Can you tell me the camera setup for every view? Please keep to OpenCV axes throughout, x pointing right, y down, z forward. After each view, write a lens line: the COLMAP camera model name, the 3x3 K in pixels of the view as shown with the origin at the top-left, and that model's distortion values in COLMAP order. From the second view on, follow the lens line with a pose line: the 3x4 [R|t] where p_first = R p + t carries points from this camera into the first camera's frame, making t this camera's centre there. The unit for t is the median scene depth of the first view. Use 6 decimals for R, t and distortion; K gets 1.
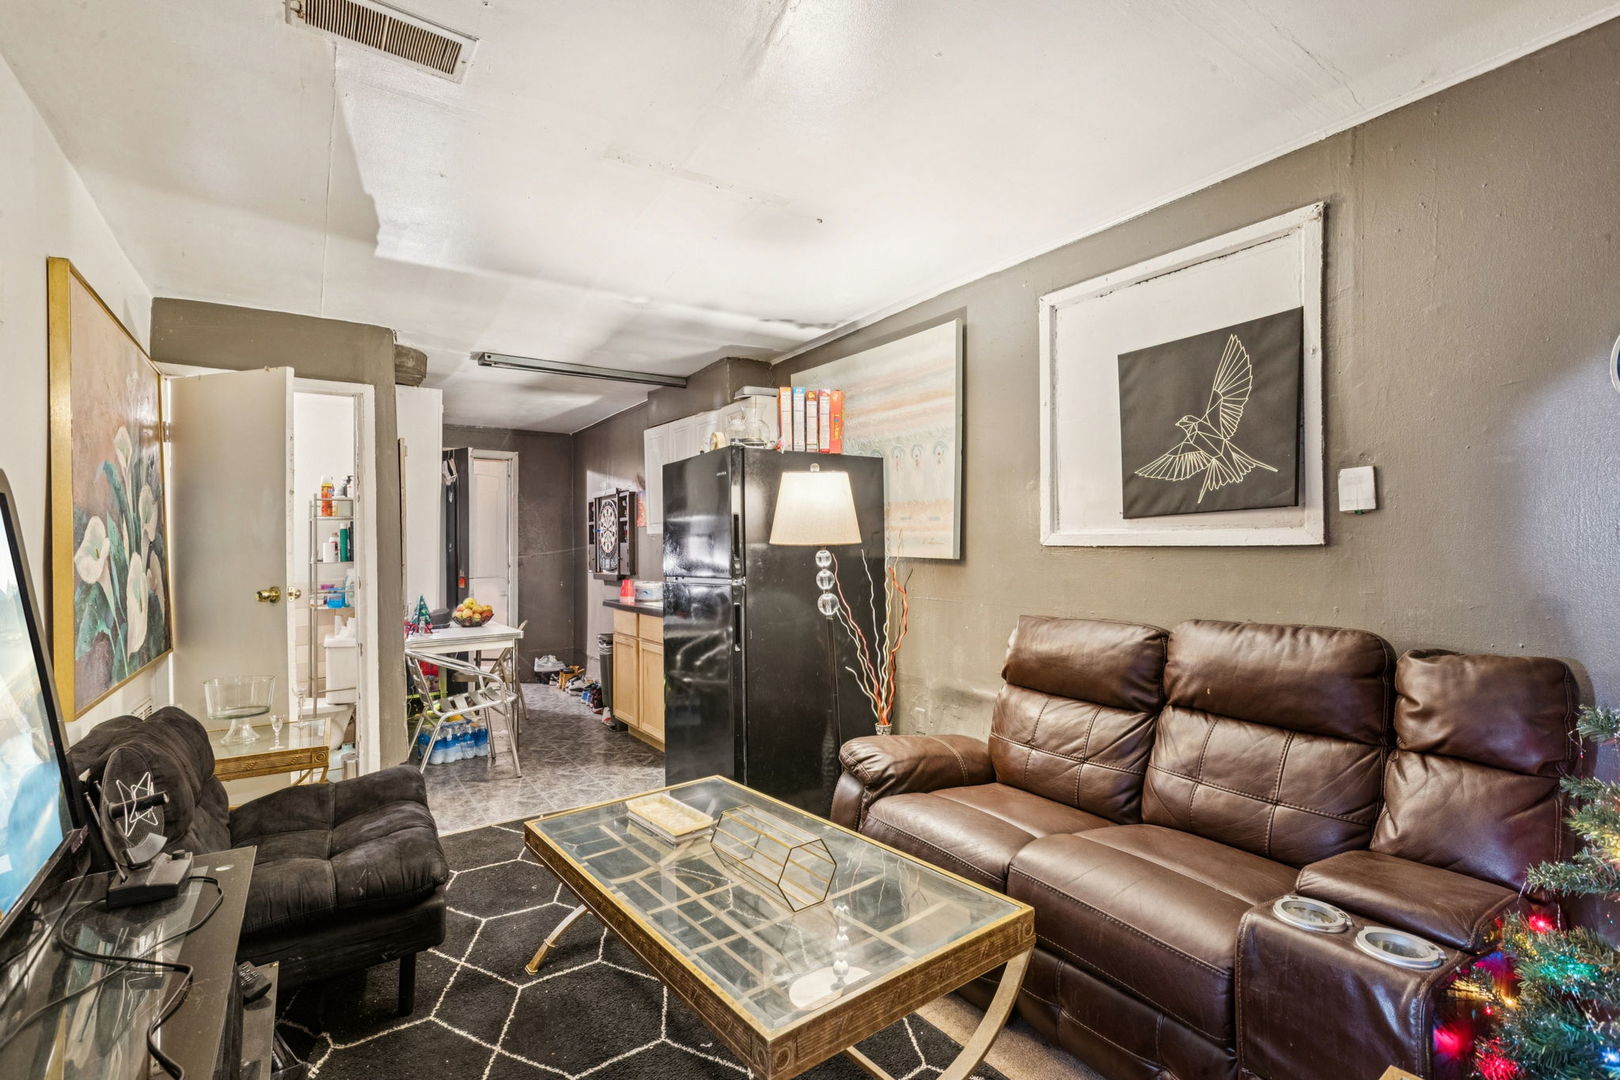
lens RADIAL K [[723.9, 0, 805.3], [0, 723.9, 540.0], [0, 0, 1]] dist [0.000261, -0.001388]
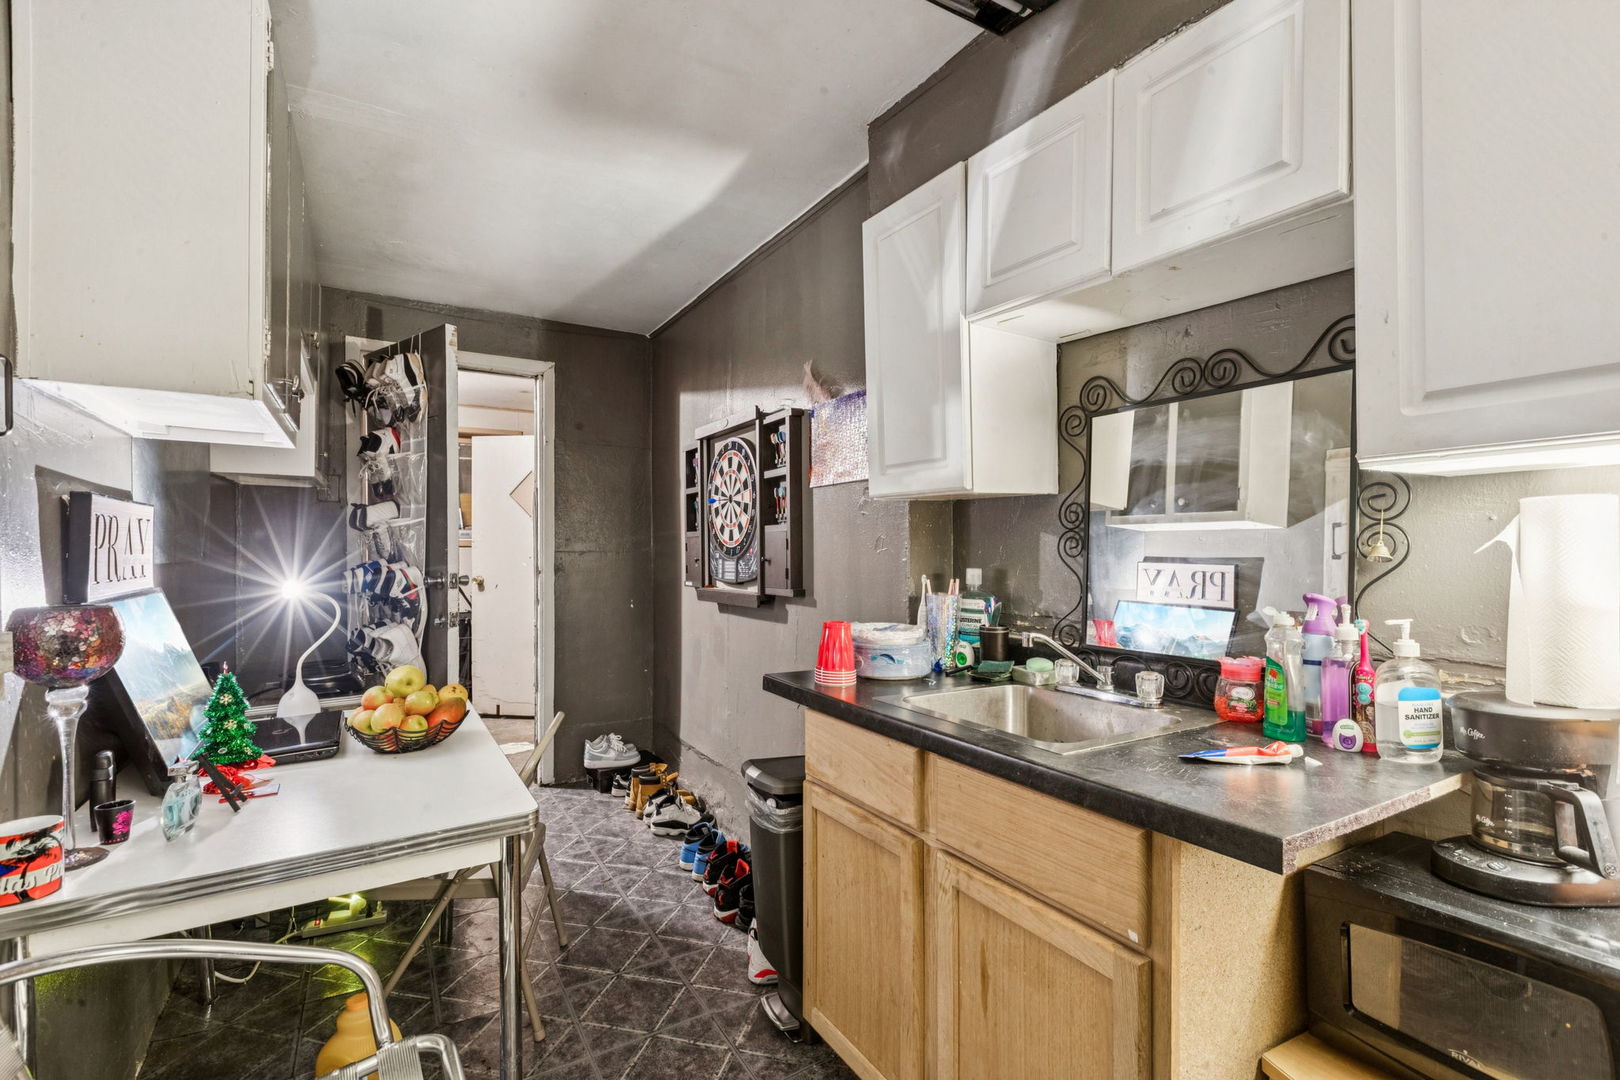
lens RADIAL K [[723.9, 0, 814.2], [0, 723.9, 545.2], [0, 0, 1]] dist [0.000261, -0.001388]
pose [[0.998273, 0.001168, -0.058741, -0.188711], [-0.000659, 0.999962, 0.008696, 0.011942], [0.058749, -0.008643, 0.998235, 0.519911]]
